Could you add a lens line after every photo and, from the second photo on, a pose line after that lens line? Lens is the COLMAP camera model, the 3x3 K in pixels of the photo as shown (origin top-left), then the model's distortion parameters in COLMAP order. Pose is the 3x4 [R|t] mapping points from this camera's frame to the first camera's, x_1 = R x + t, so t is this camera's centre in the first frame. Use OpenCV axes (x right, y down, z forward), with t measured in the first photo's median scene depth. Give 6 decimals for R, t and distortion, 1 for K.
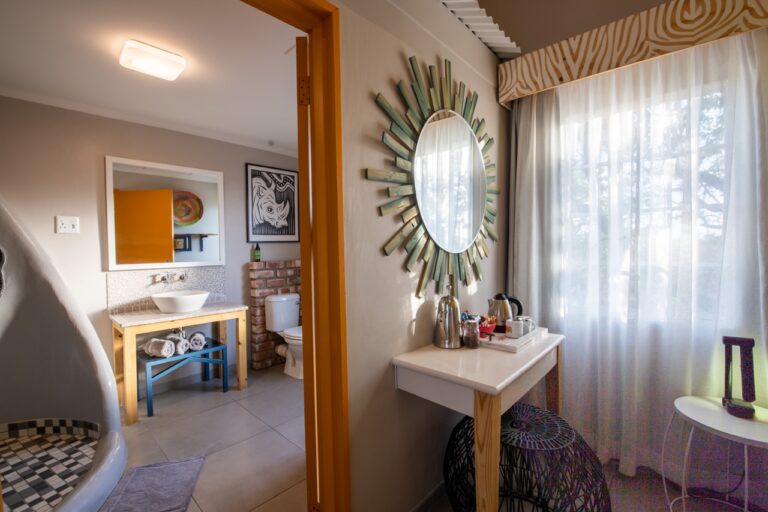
lens RADIAL K [[340.6, 0, 384.0], [0, 340.6, 256.0], [0, 0, 1]] dist [-0.000610, -0.000445]
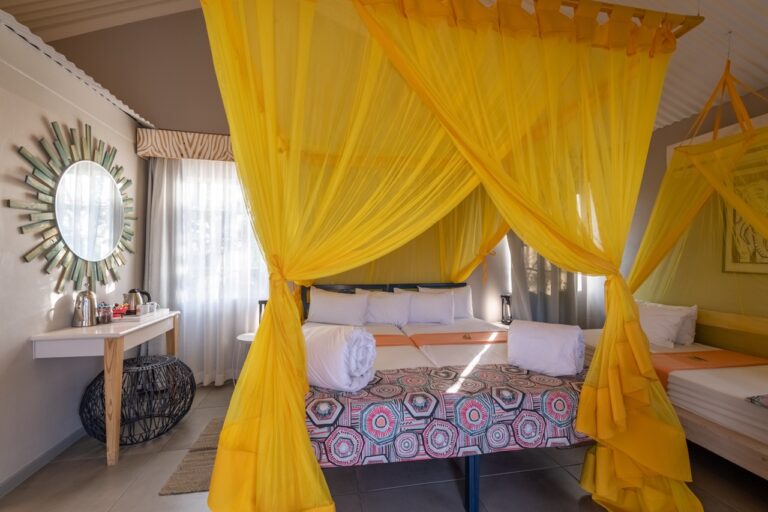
lens RADIAL K [[323.3, 0, 385.7], [0, 323.3, 258.7], [0, 0, 1]] dist [0.001717, -0.000190]
pose [[0.600650, 0.015675, 0.799358, -0.144897], [0.008612, 0.999623, -0.026073, 0.027161], [-0.799466, 0.022545, 0.600289, -0.827207]]
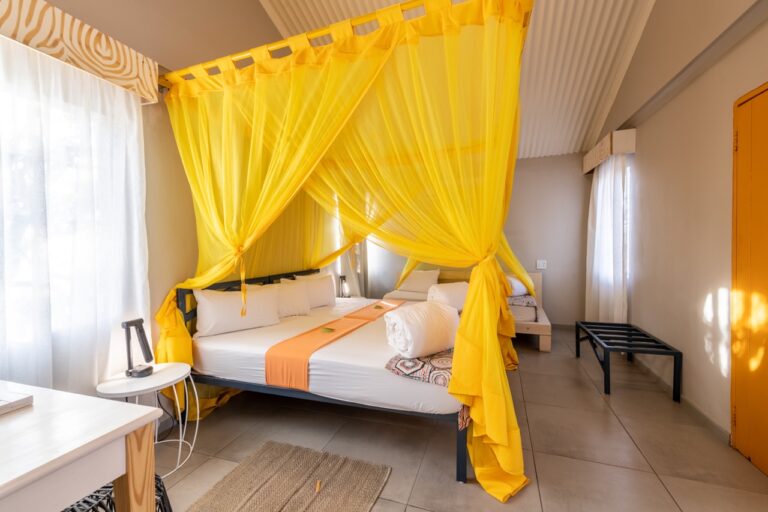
lens RADIAL K [[313.3, 0, 384.0], [0, 313.3, 256.0], [0, 0, 1]] dist [0.000193, -0.000042]
pose [[-0.376267, -0.005597, 0.926494, -0.415741], [0.050192, 0.998390, 0.026415, 0.008354], [-0.925151, 0.056442, -0.375380, 0.505925]]
